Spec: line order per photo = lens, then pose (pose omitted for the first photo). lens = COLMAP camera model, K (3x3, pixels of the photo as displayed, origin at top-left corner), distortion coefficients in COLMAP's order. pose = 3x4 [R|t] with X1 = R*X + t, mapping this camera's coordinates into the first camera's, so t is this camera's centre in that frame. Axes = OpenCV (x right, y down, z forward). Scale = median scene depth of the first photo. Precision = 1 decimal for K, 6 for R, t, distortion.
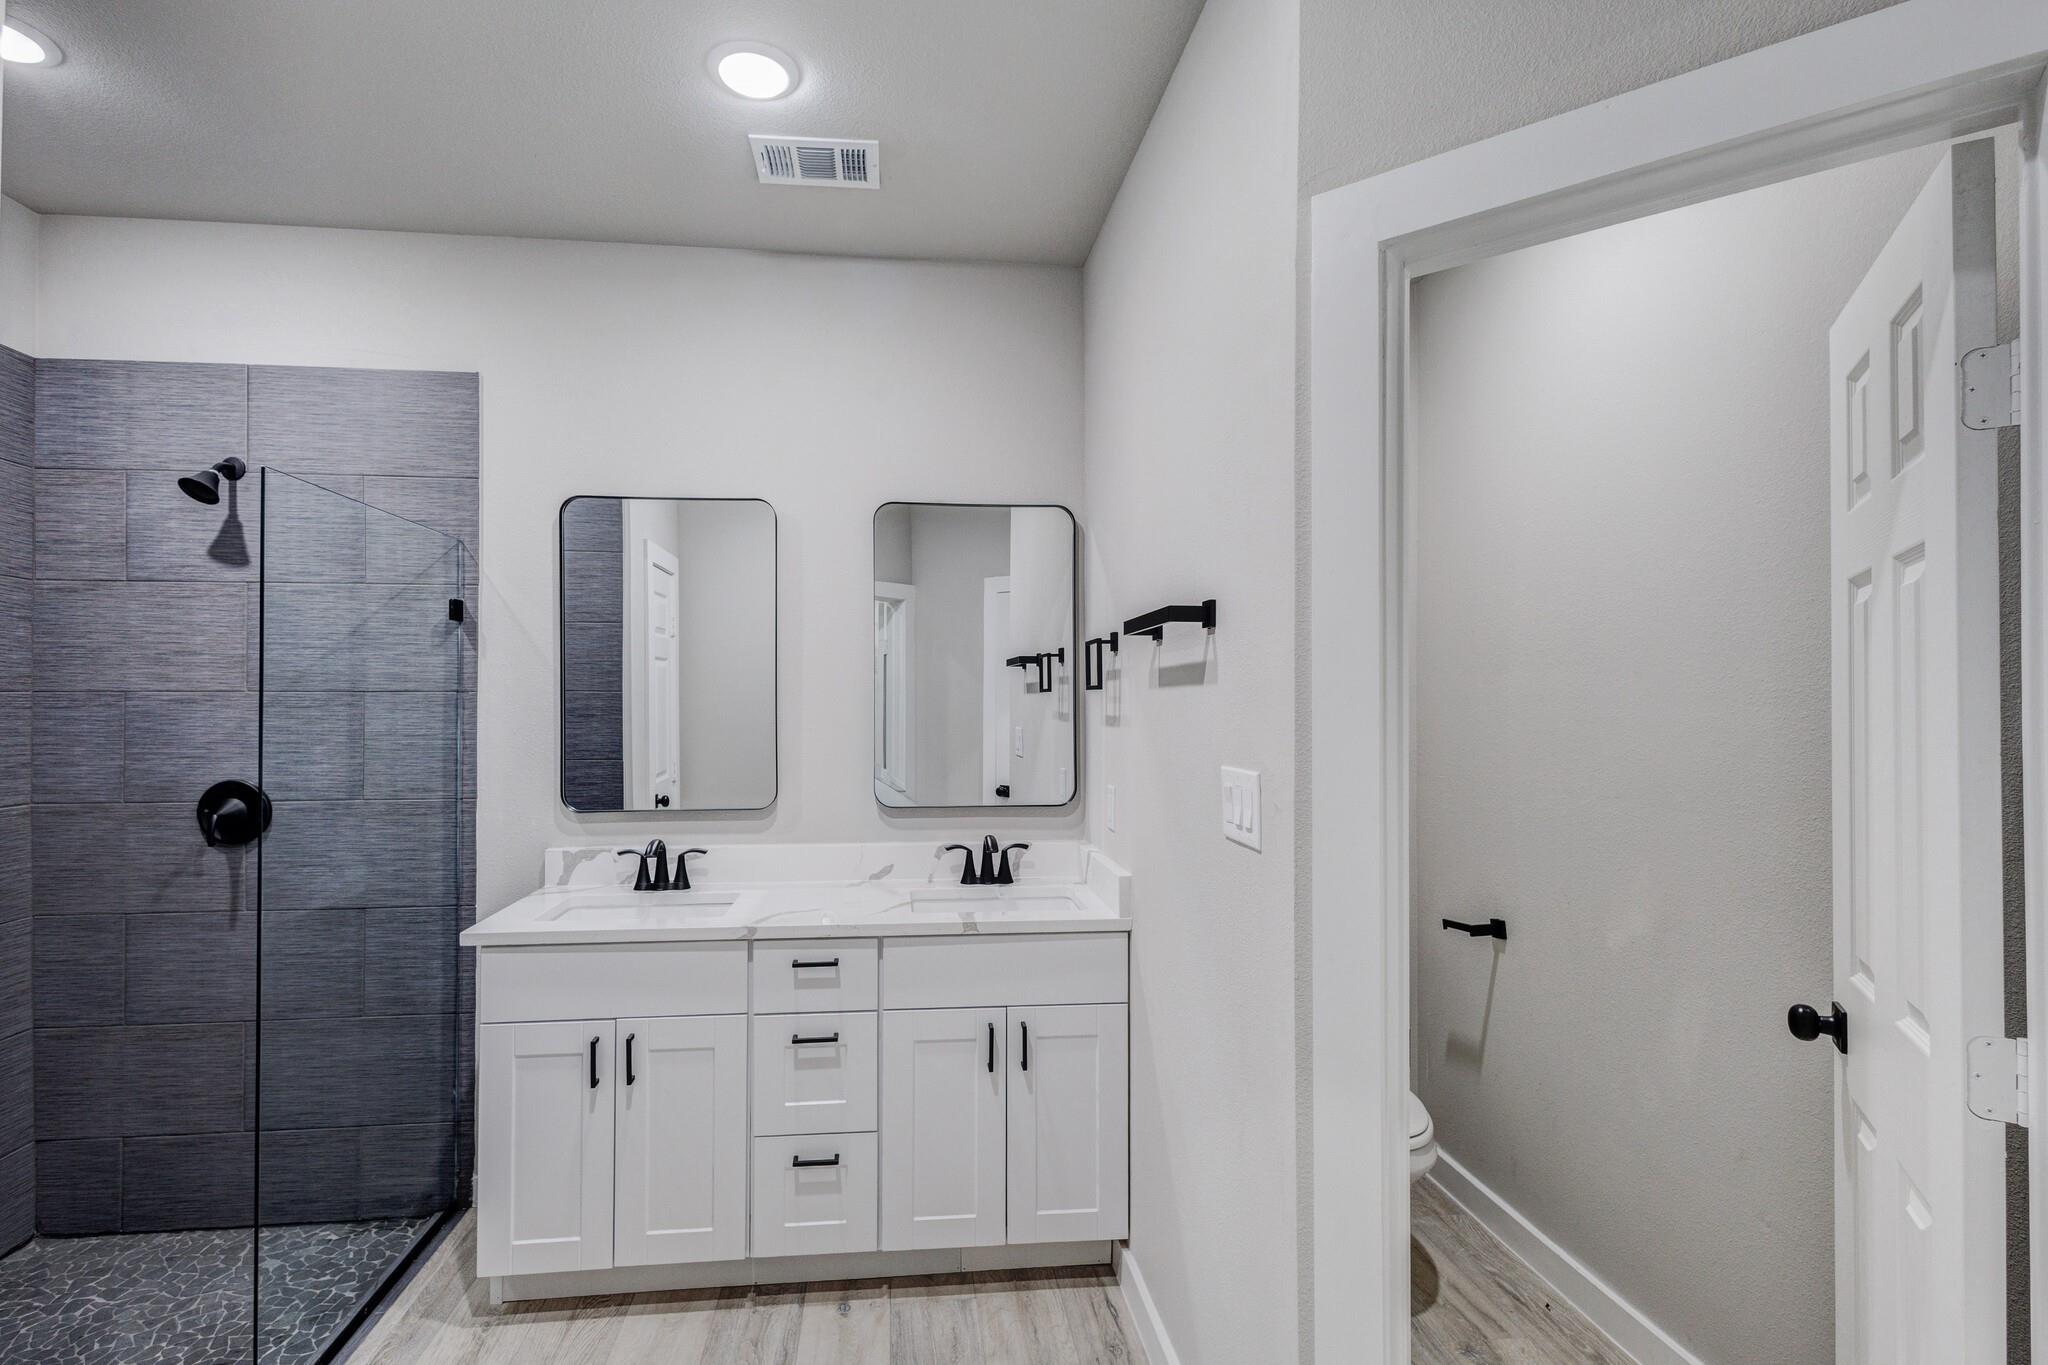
lens RADIAL K [[940.1, 0, 1015.4], [0, 940.1, 698.1], [0, 0, 1]] dist [0.011273, -0.004521]
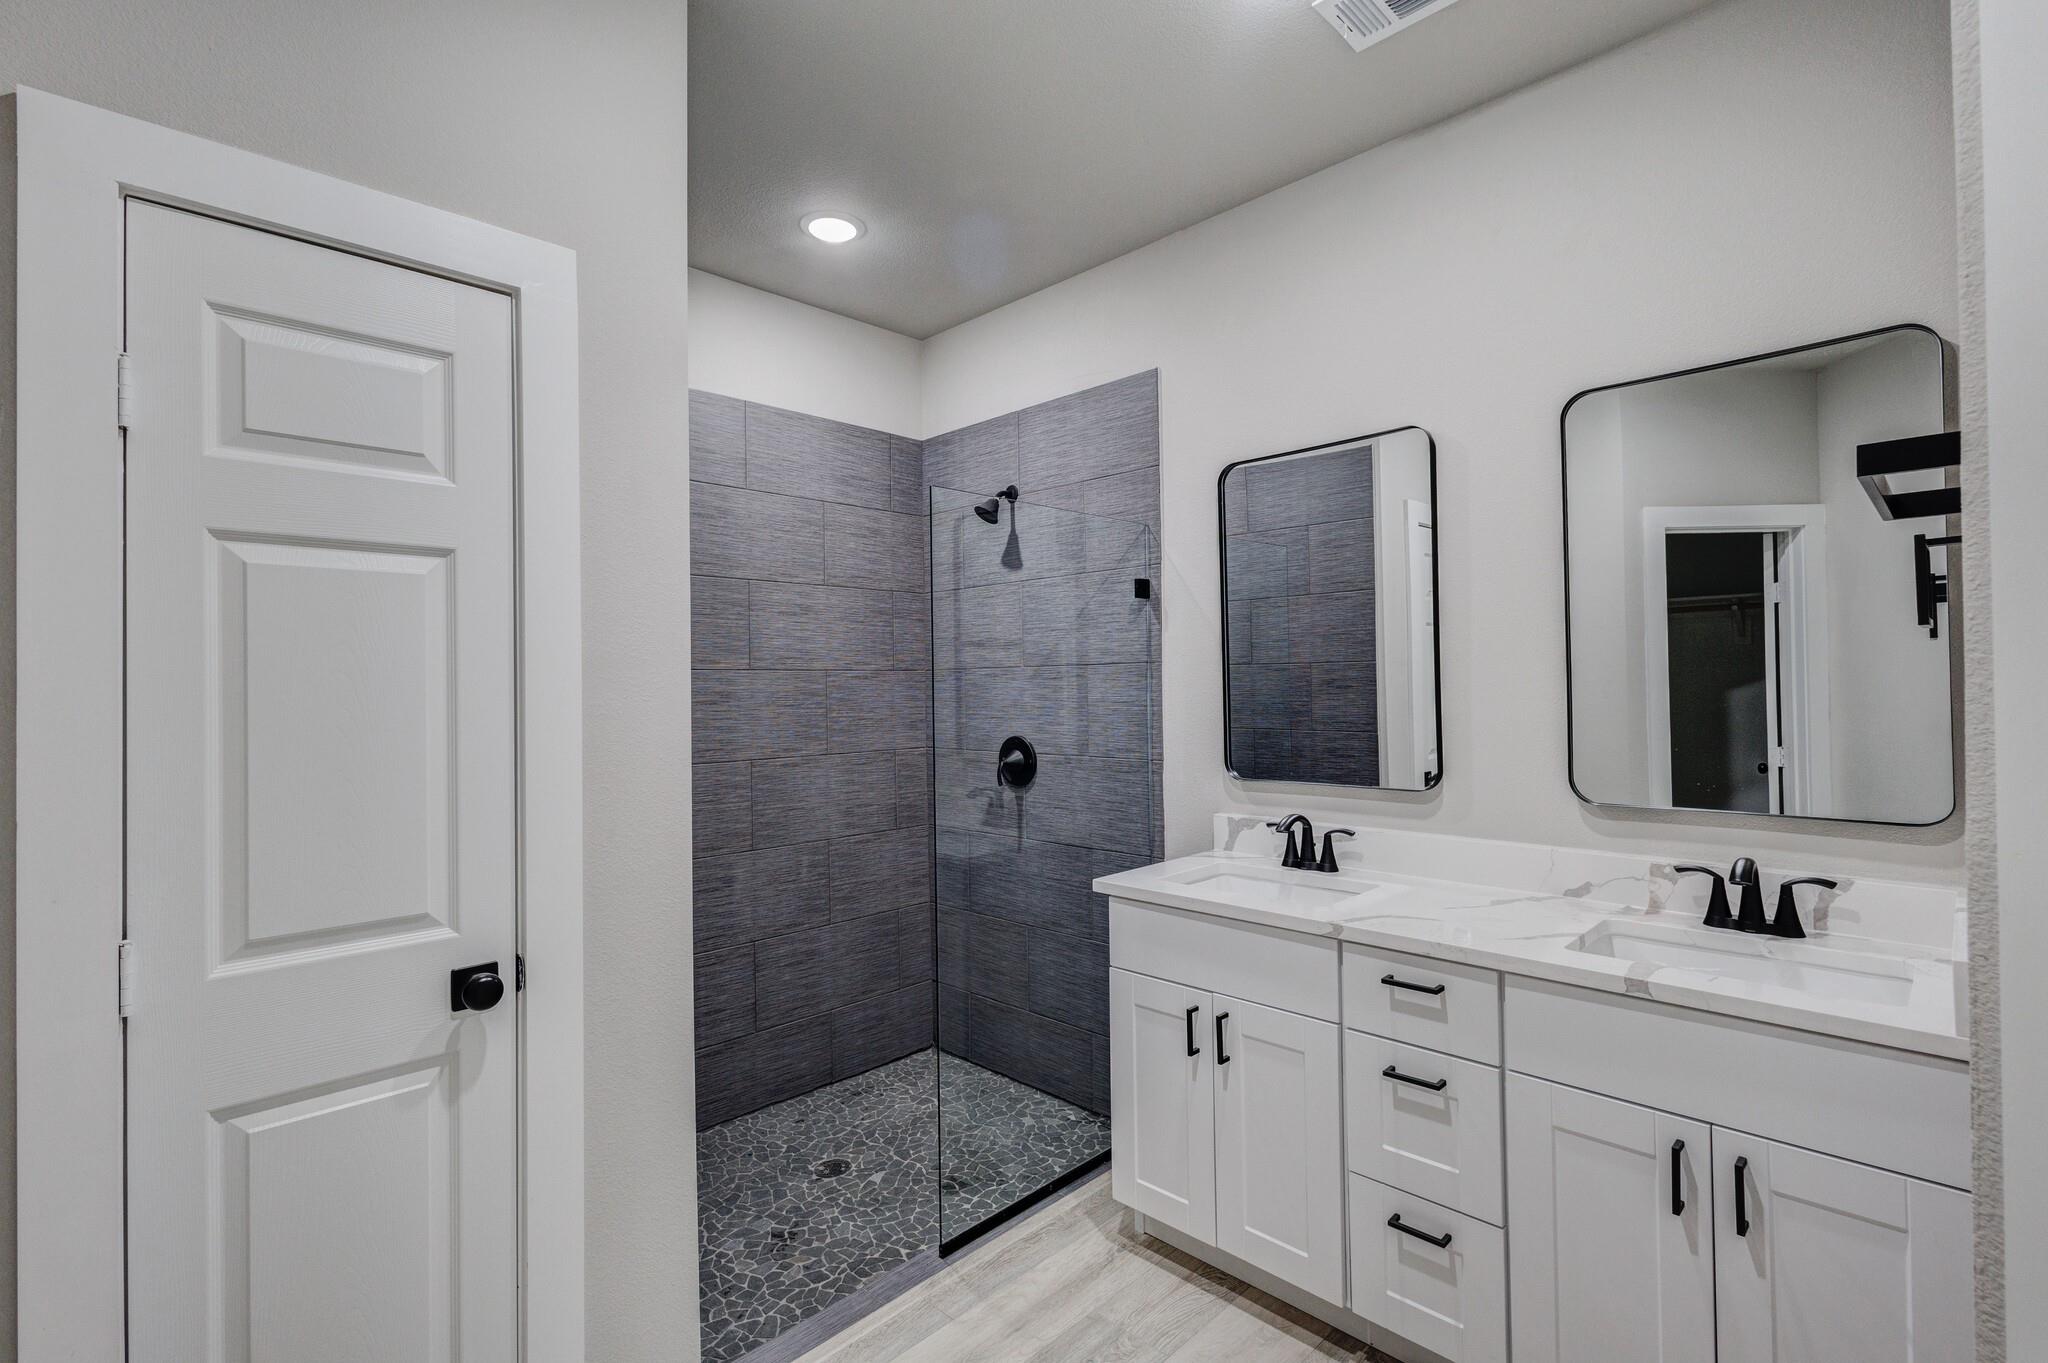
lens RADIAL K [[940.1, 0, 1024.9], [0, 940.1, 683.8], [0, 0, 1]] dist [0.011273, -0.004521]
pose [[0.632165, -0.009962, -0.774769, 0.173884], [0.017429, 0.999847, 0.001365, 0.014330], [0.774637, -0.014366, 0.632242, 0.199896]]
